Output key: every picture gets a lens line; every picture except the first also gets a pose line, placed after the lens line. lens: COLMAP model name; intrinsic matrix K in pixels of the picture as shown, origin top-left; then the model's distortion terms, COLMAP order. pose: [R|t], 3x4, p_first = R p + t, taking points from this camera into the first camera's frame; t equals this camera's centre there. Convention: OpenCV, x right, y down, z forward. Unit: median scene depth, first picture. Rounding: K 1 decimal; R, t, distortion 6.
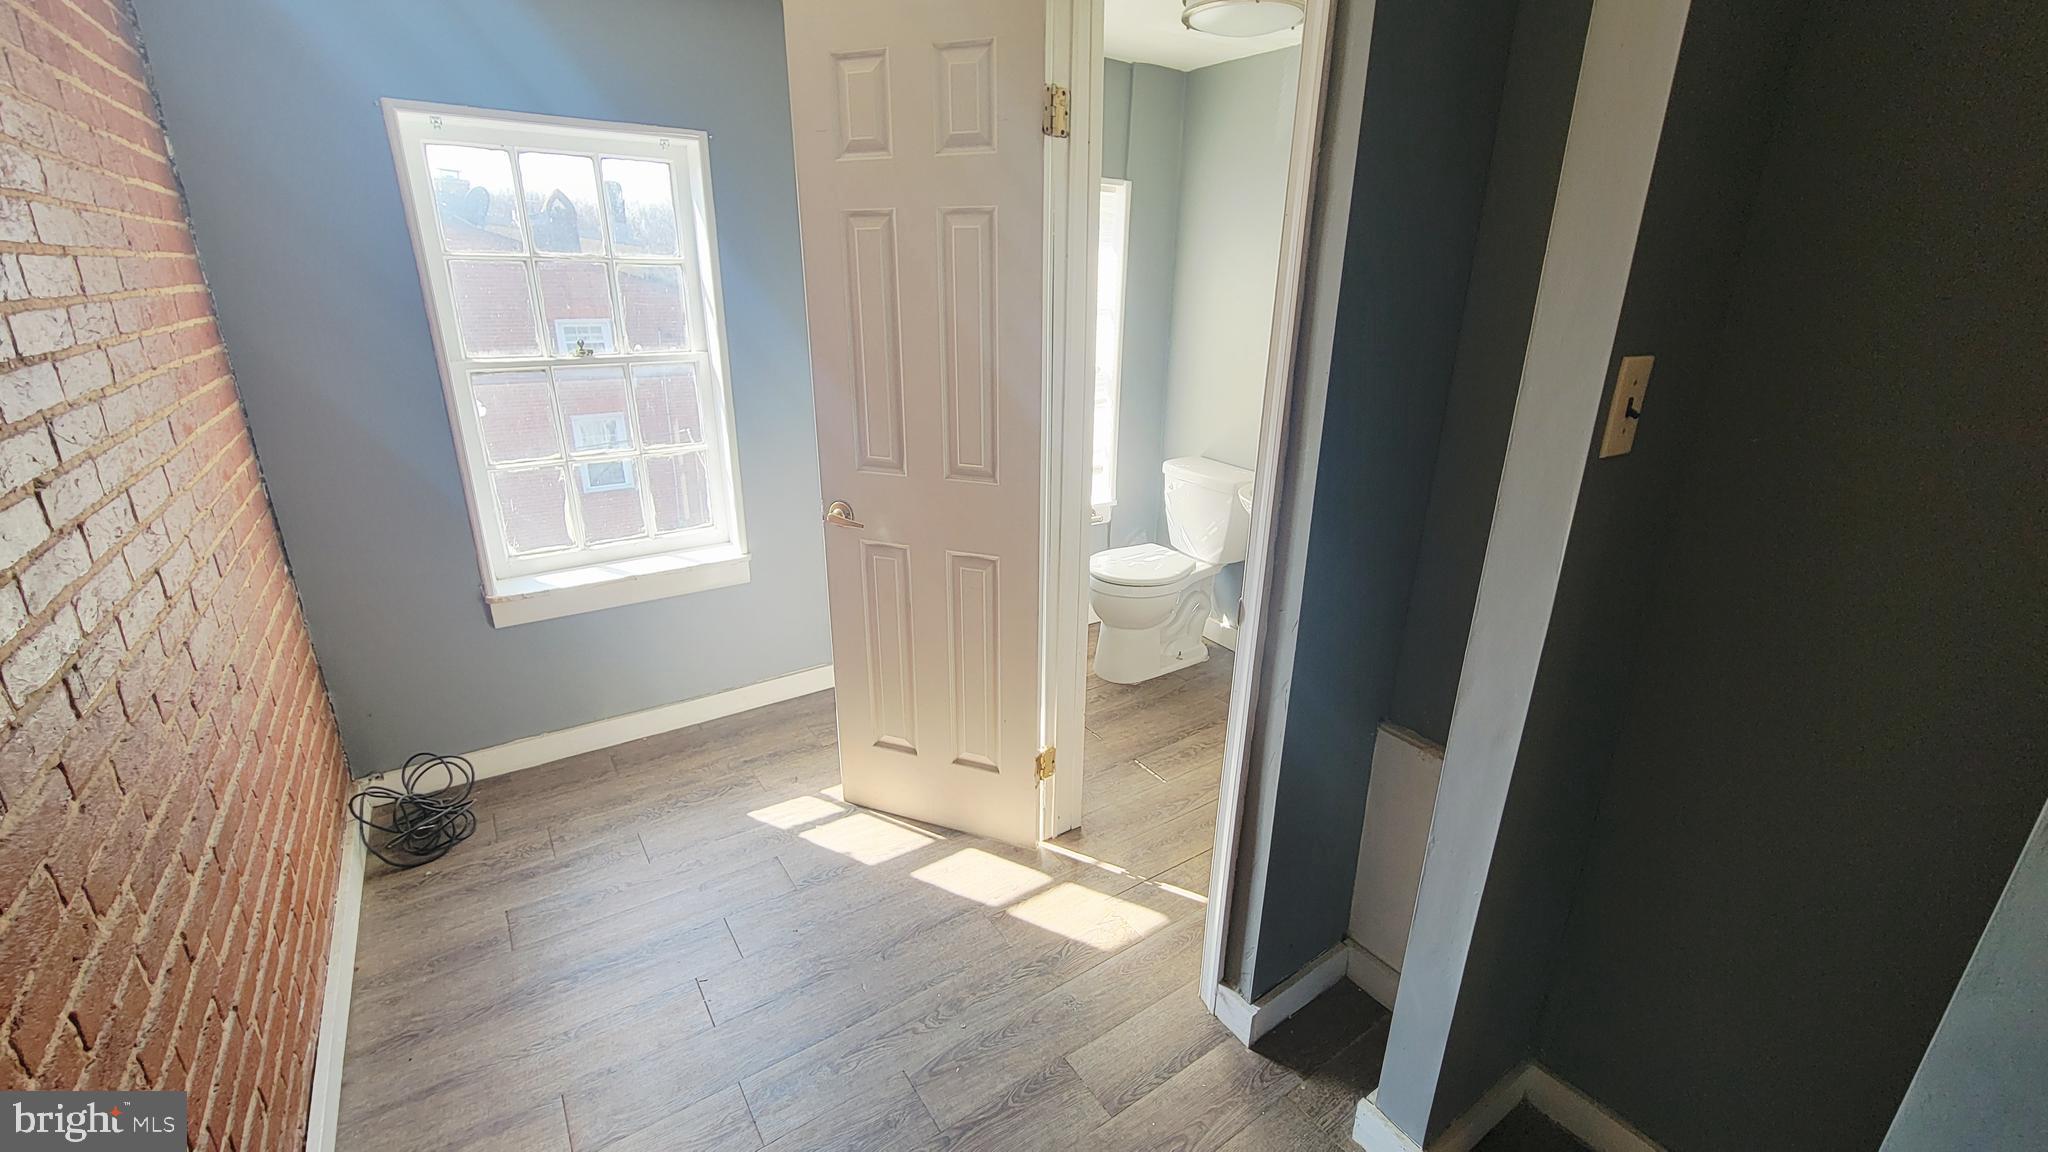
lens RADIAL K [[829.1, 0, 1029.6], [0, 829.1, 574.4], [0, 0, 1]] dist [0.000549, -0.000399]
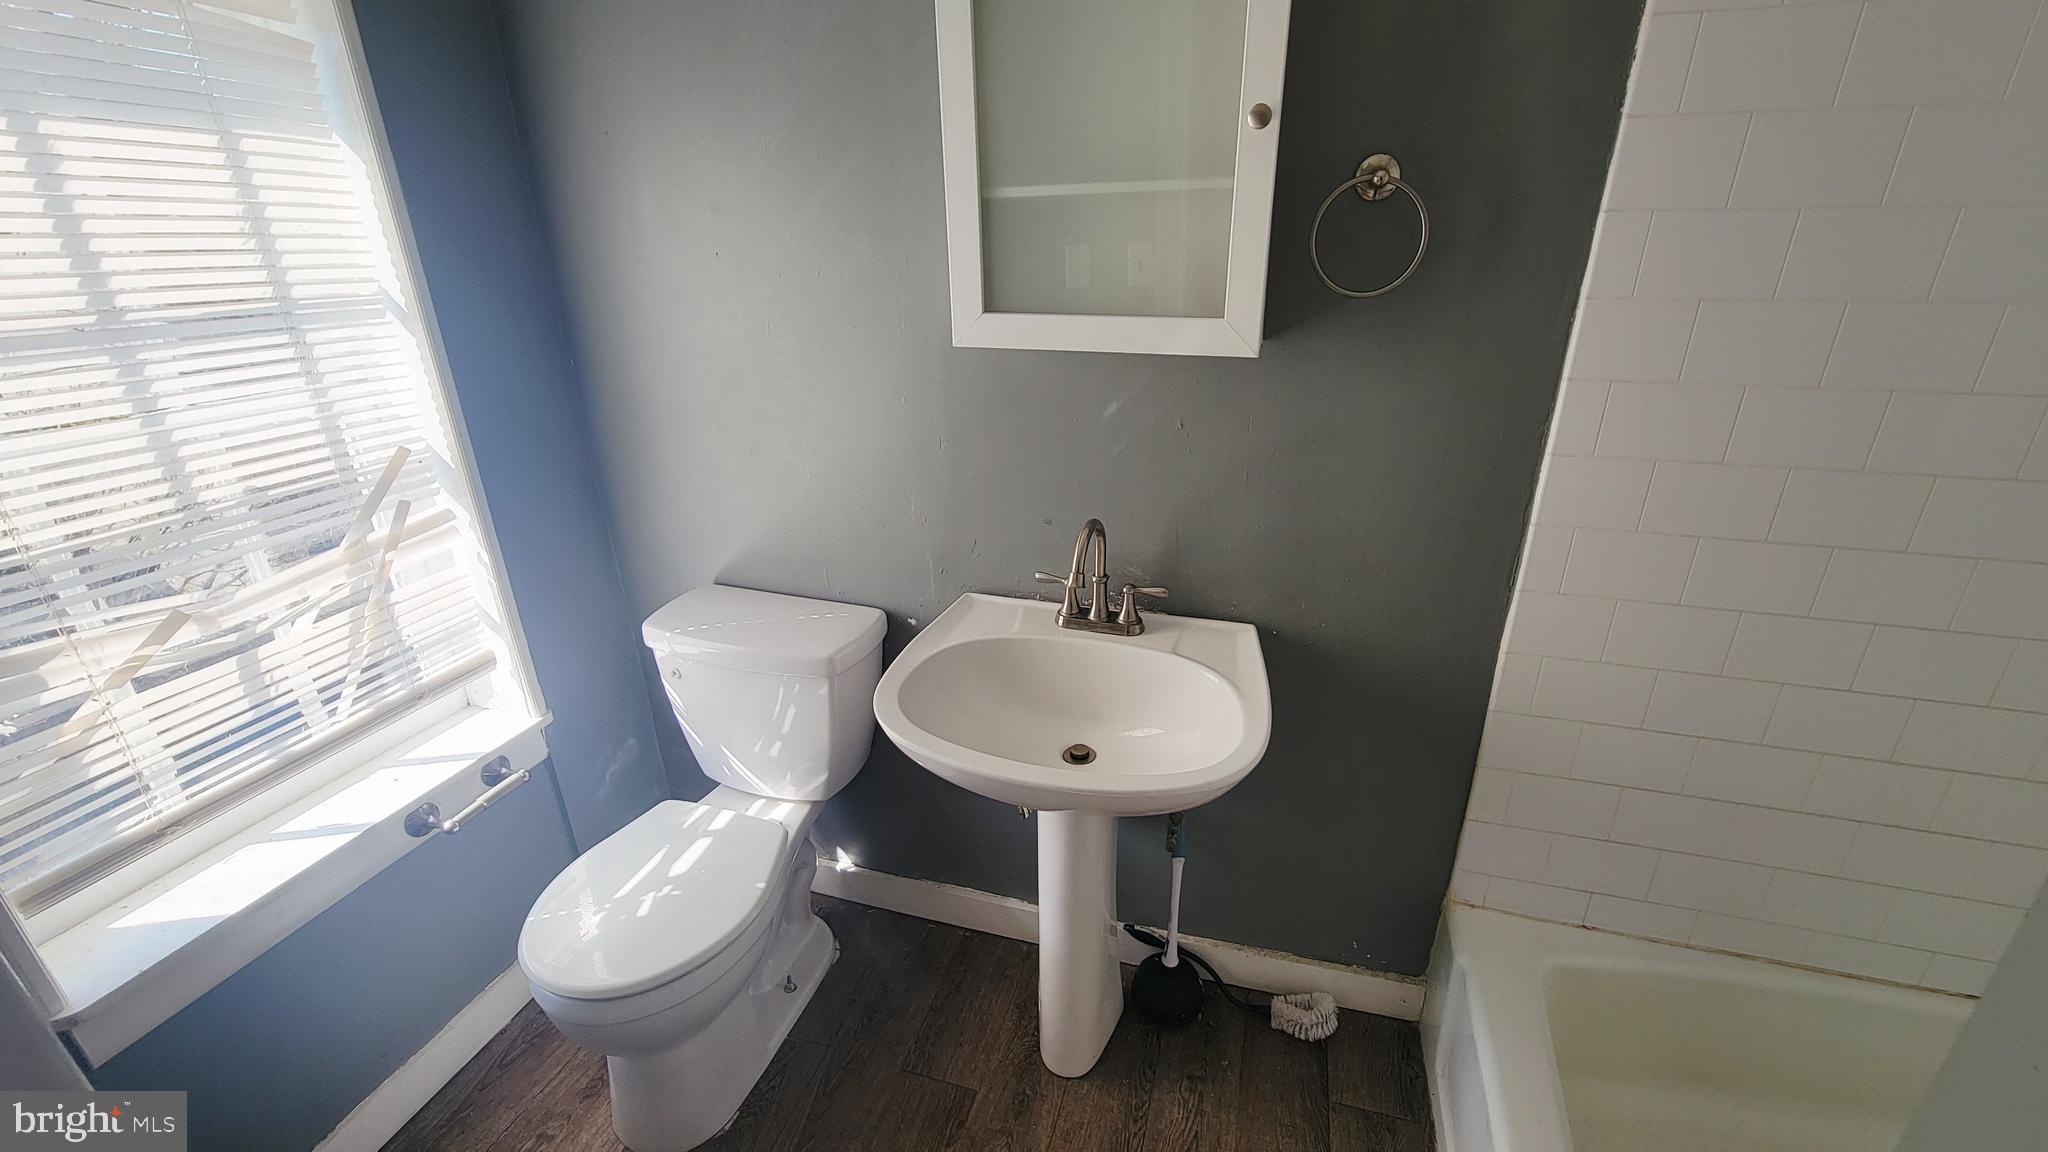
lens RADIAL K [[829.1, 0, 1029.6], [0, 829.1, 574.4], [0, 0, 1]] dist [0.000549, -0.000399]
pose [[0.777064, -0.264233, 0.571273, 0.074009], [0.234785, 0.963791, 0.126423, -0.168163], [-0.583993, 0.035887, 0.810965, 0.505864]]
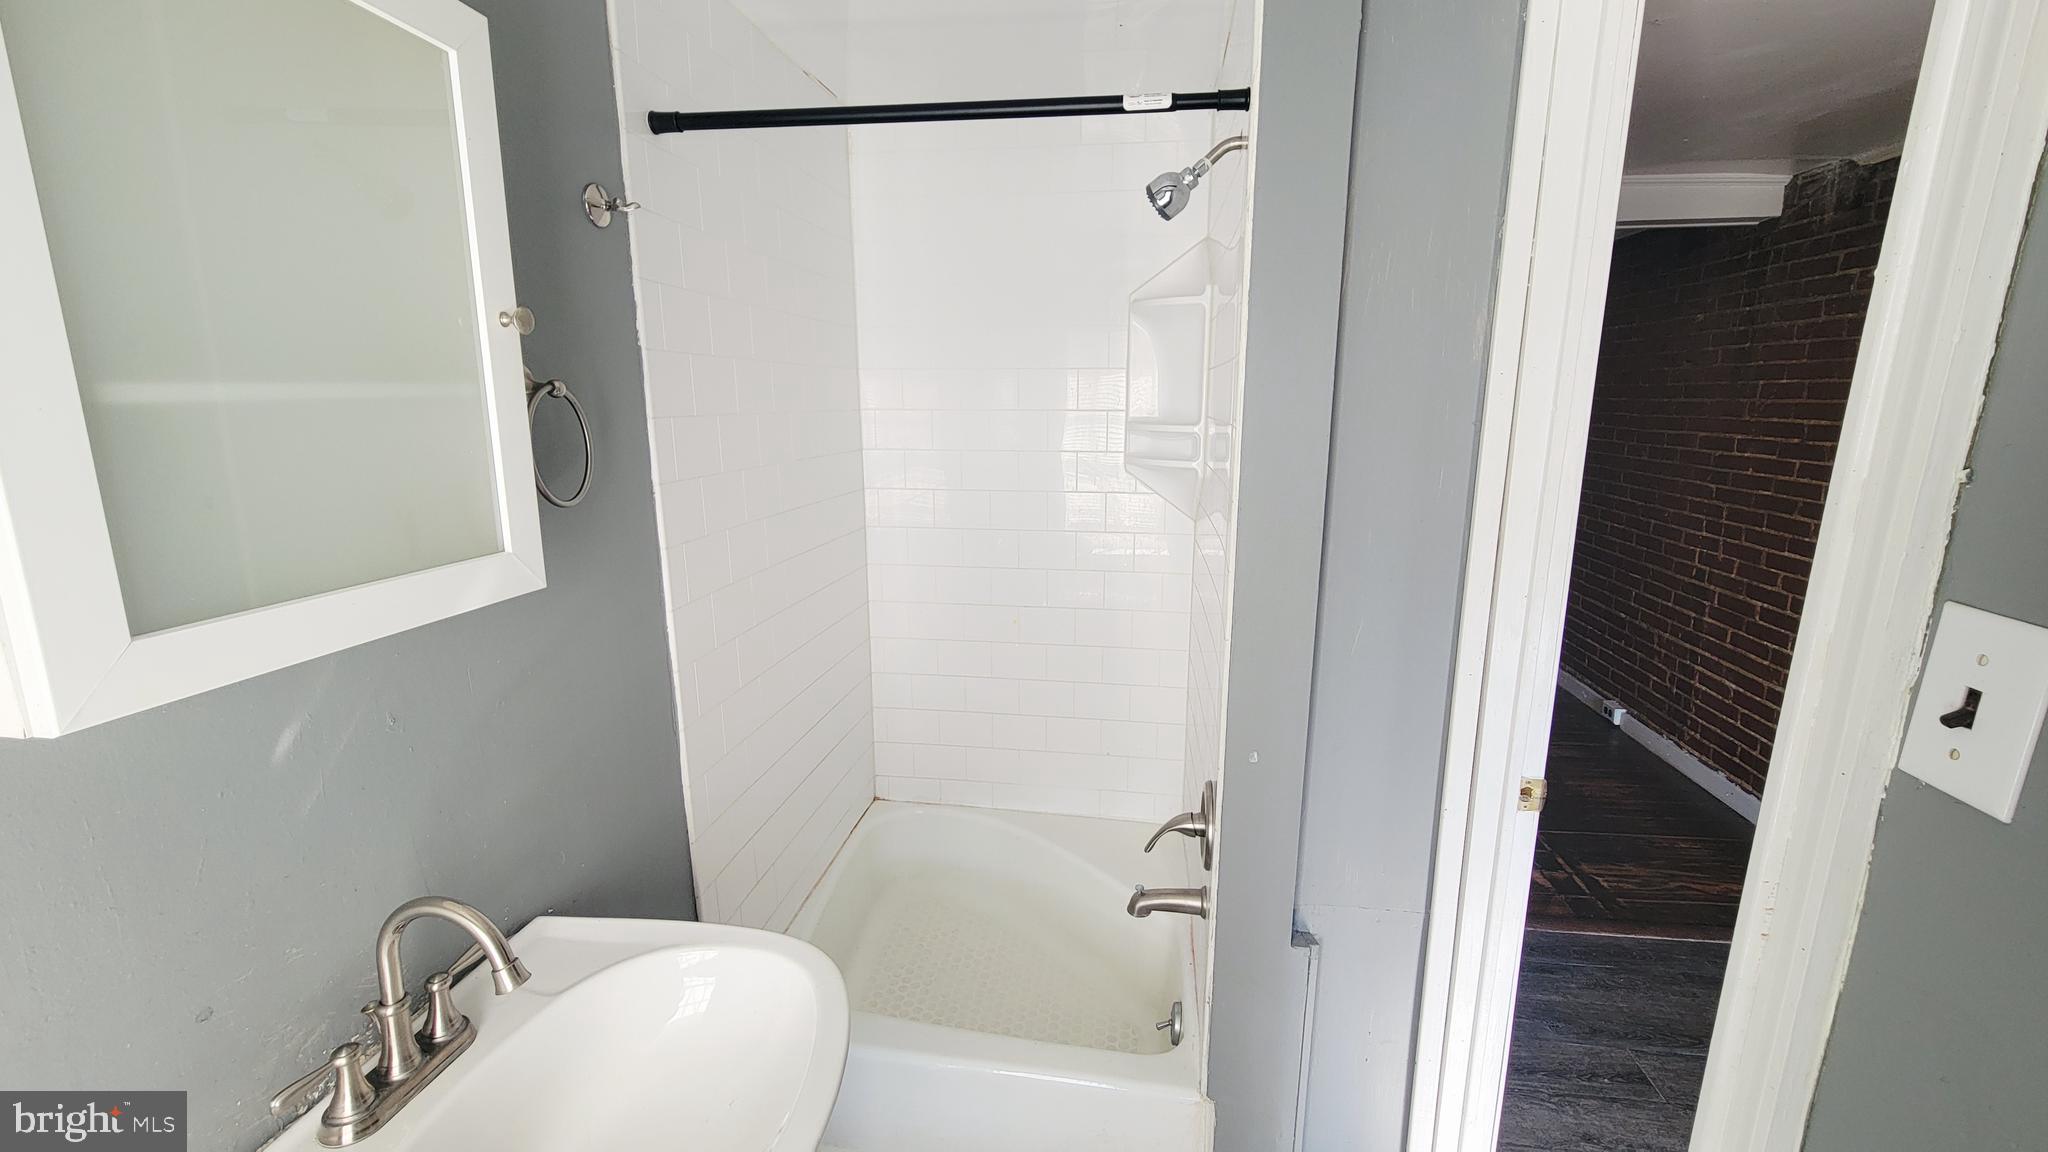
lens RADIAL K [[829.1, 0, 1029.6], [0, 829.1, 574.4], [0, 0, 1]] dist [0.000549, -0.000399]
pose [[-0.725614, -0.163903, 0.668297, 0.053981], [0.213988, 0.869310, 0.445543, -0.306002], [-0.653983, 0.466300, -0.595710, 0.836938]]
